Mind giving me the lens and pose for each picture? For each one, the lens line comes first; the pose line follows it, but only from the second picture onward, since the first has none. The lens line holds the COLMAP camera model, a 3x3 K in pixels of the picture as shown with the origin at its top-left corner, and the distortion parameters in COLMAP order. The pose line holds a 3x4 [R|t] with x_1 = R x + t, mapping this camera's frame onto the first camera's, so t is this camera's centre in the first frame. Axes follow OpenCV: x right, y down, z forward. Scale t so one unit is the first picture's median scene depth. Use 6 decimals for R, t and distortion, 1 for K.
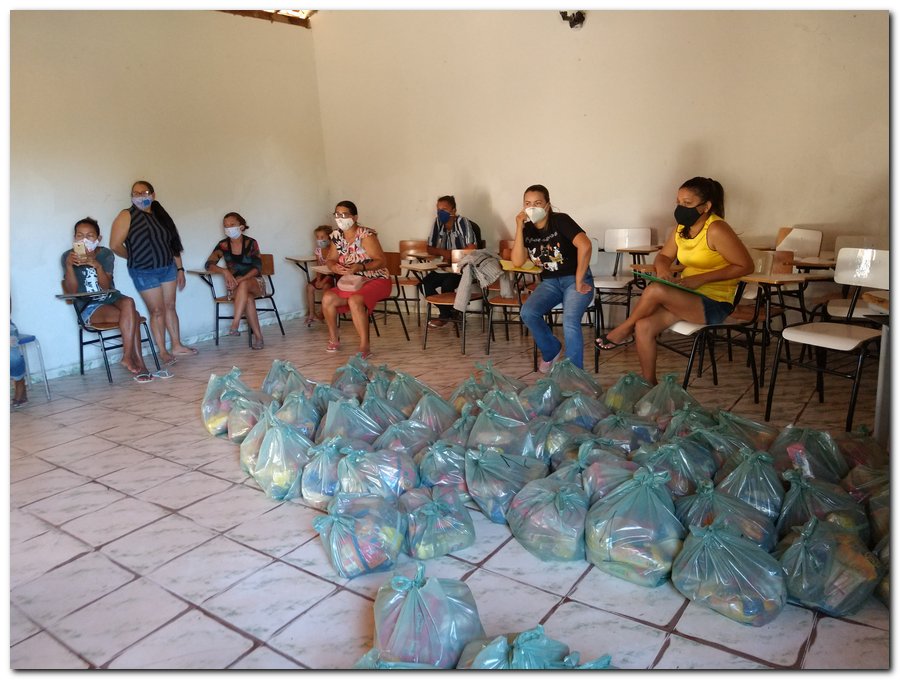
lens RADIAL K [[674.2, 0, 444.9], [0, 674.2, 334.2], [0, 0, 1]] dist [0.029094, -0.033437]
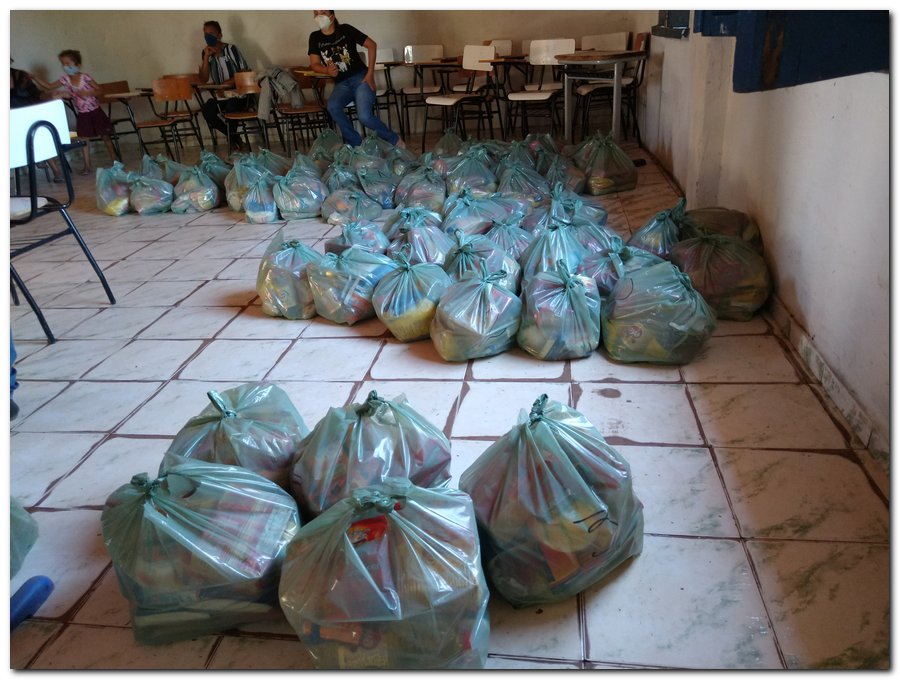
lens RADIAL K [[674.2, 0, 455.8], [0, 674.2, 347.2], [0, 0, 1]] dist [0.029094, -0.033437]
pose [[0.876604, -0.211680, 0.432153, -0.566795], [0.130340, 0.968927, 0.210218, 0.295842], [-0.463224, -0.127951, 0.876956, -0.551385]]
